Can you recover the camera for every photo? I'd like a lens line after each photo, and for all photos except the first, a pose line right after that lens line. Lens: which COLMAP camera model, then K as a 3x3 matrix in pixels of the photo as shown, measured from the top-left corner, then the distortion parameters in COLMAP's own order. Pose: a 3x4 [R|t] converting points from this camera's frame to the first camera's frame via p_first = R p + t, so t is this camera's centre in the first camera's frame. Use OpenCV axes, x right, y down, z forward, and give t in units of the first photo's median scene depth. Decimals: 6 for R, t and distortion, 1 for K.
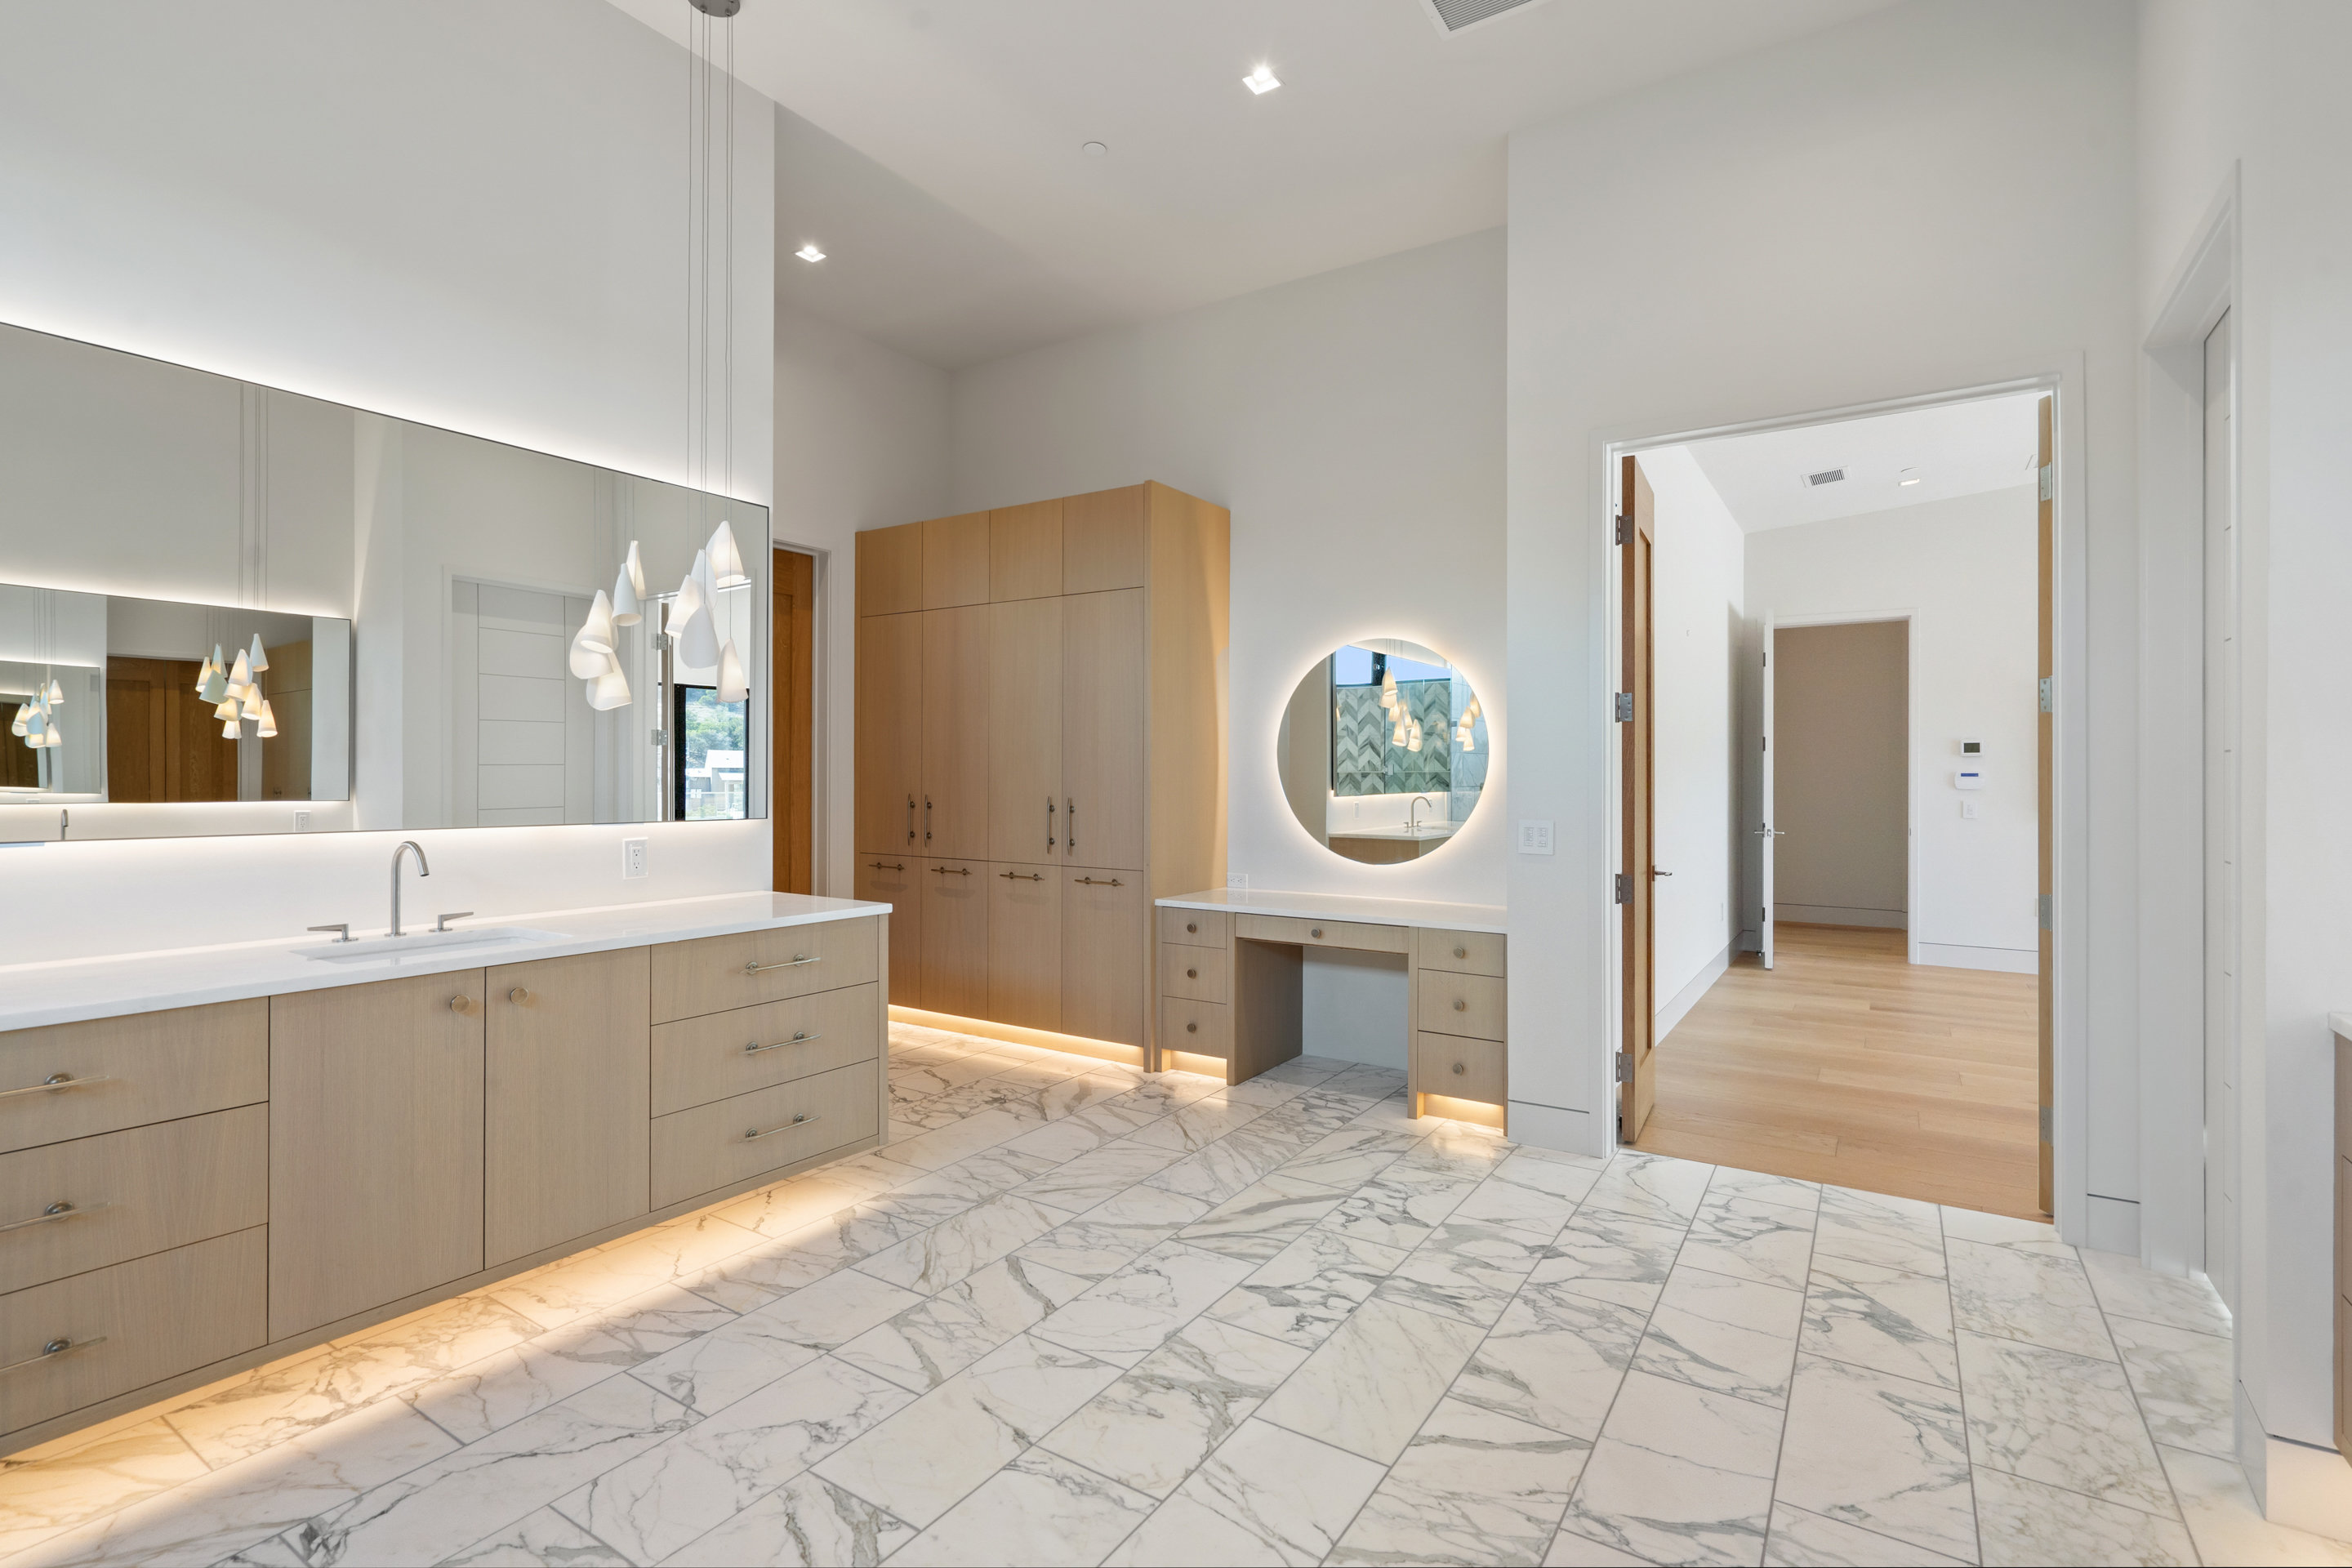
lens RADIAL K [[1072.5, 0, 1153.3], [0, 1072.5, 777.2], [0, 0, 1]] dist [0.005812, 0.000296]
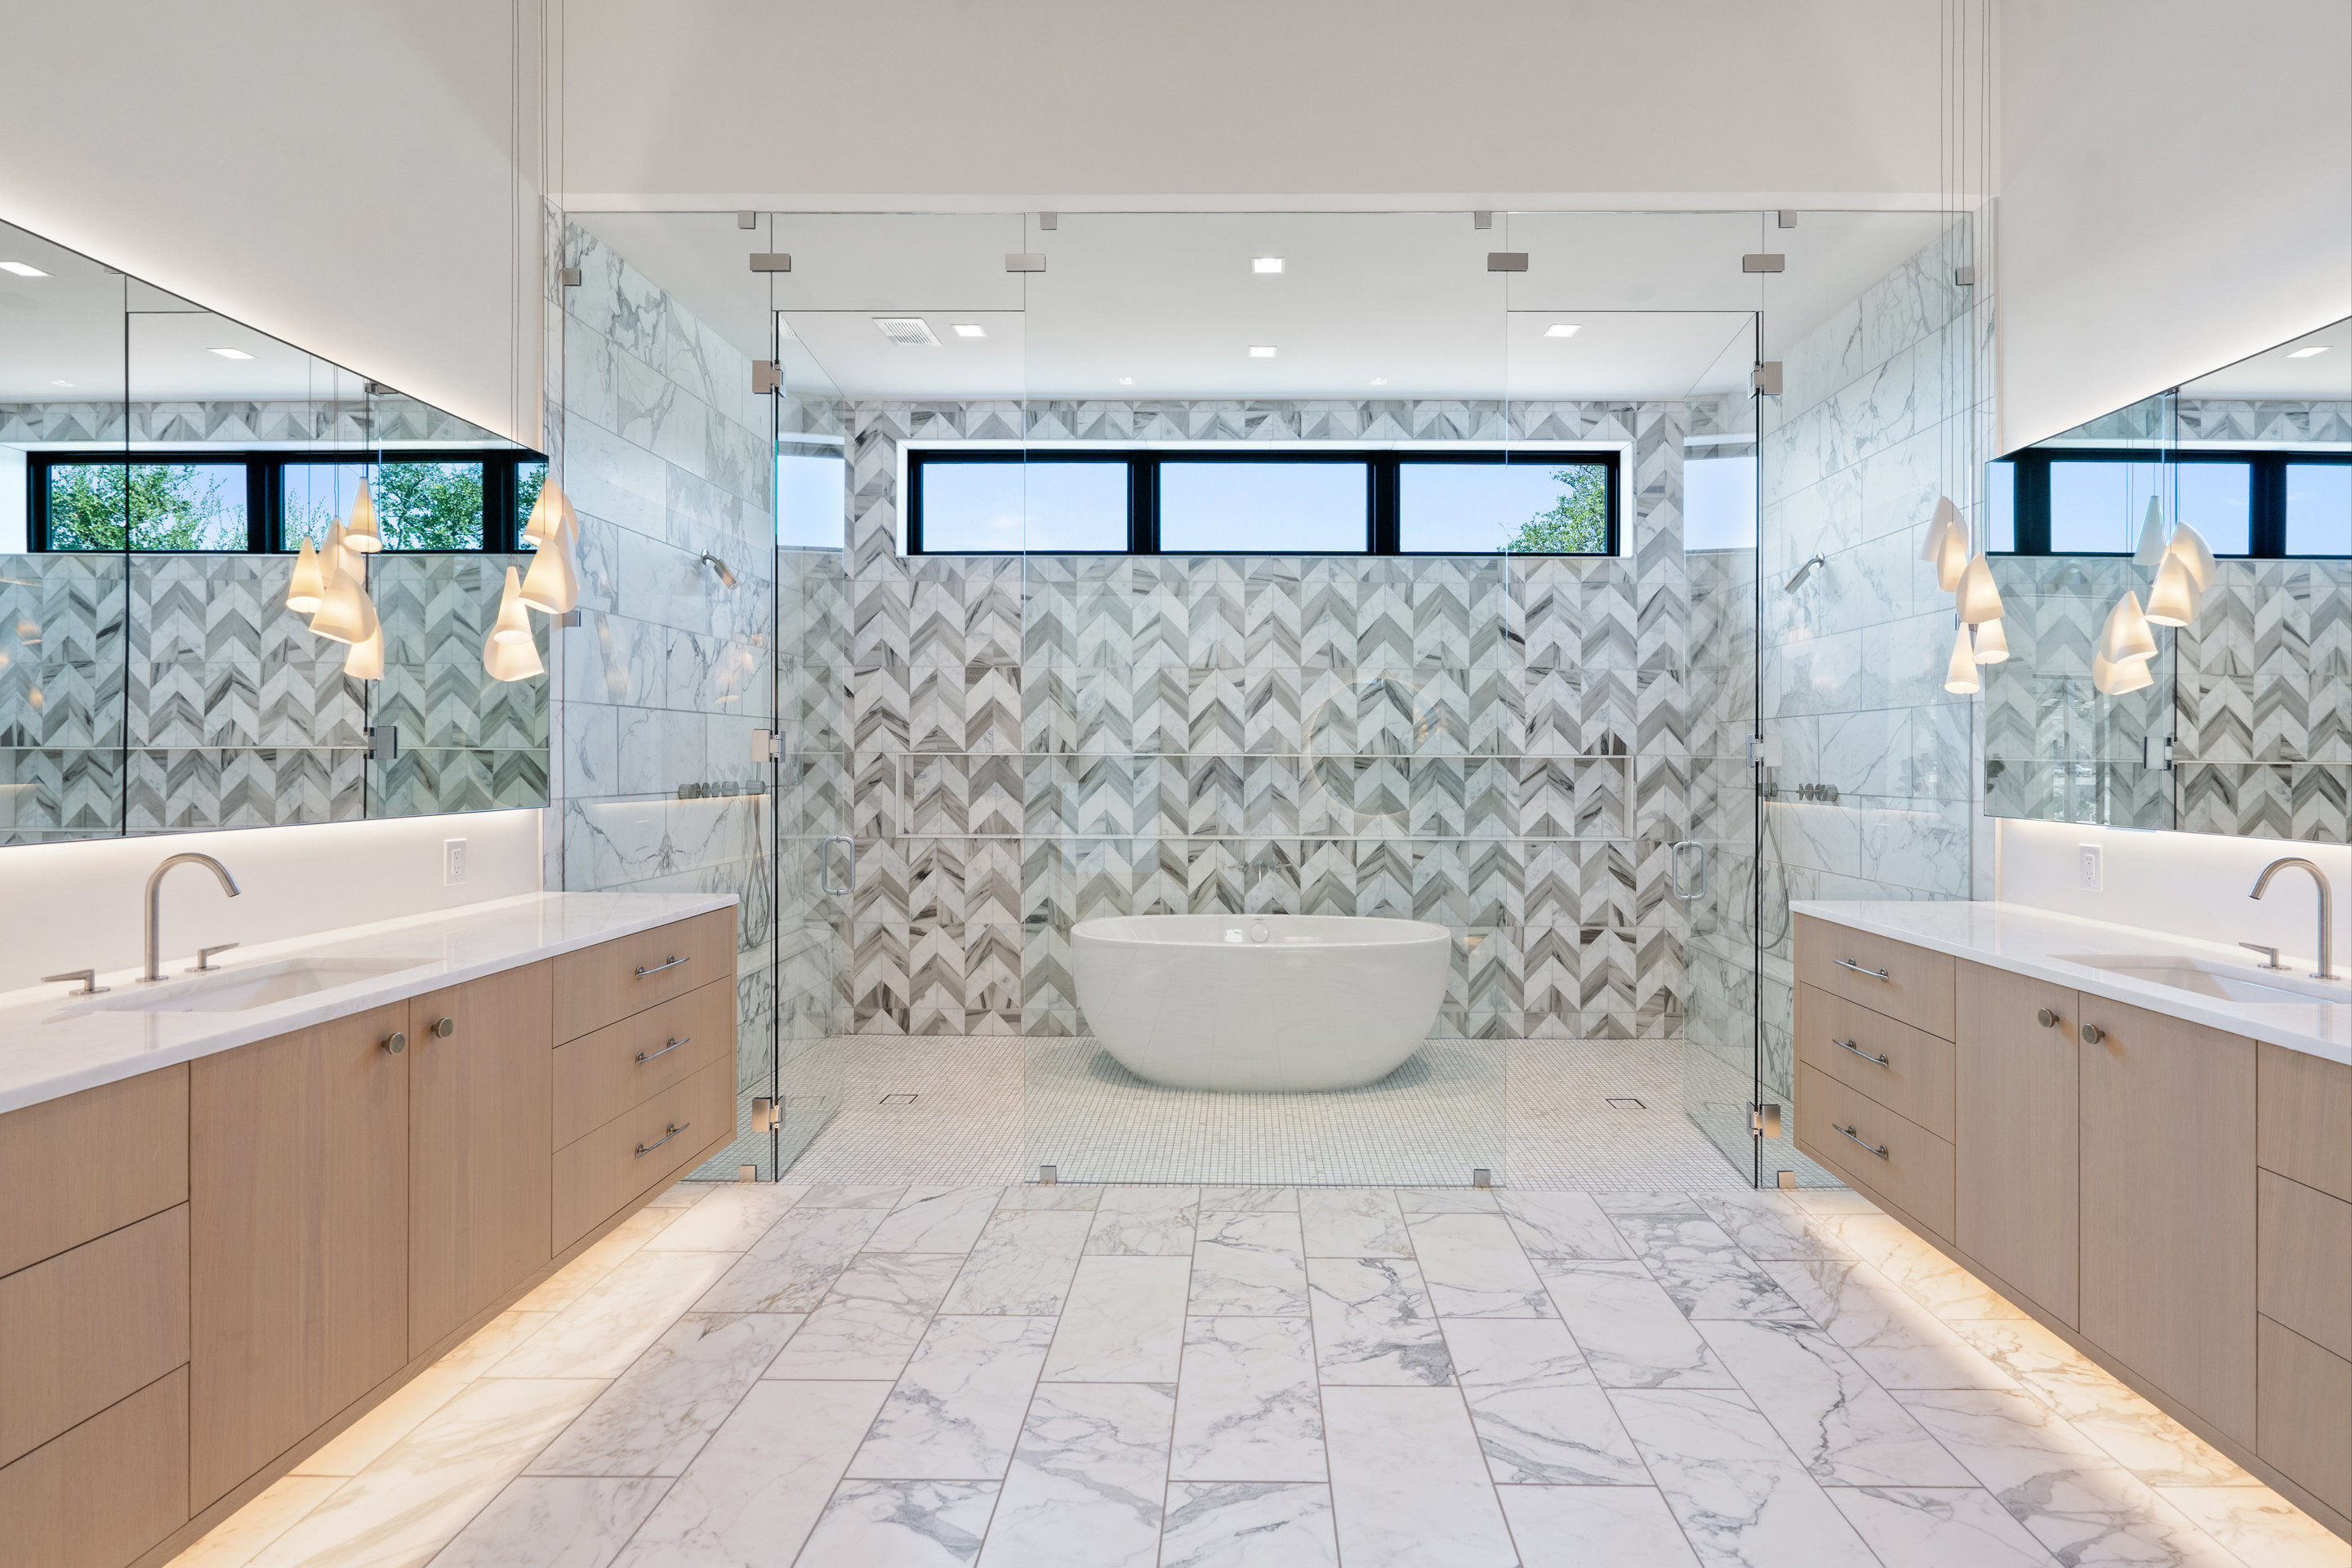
lens RADIAL K [[1072.5, 0, 1167.8], [0, 1072.5, 764.7], [0, 0, 1]] dist [0.005812, 0.000296]
pose [[-0.856111, -0.008423, -0.516723, 0.516260], [-0.011926, 0.999923, 0.003459, -0.002588], [0.516654, 0.009123, -0.856146, 1.471859]]
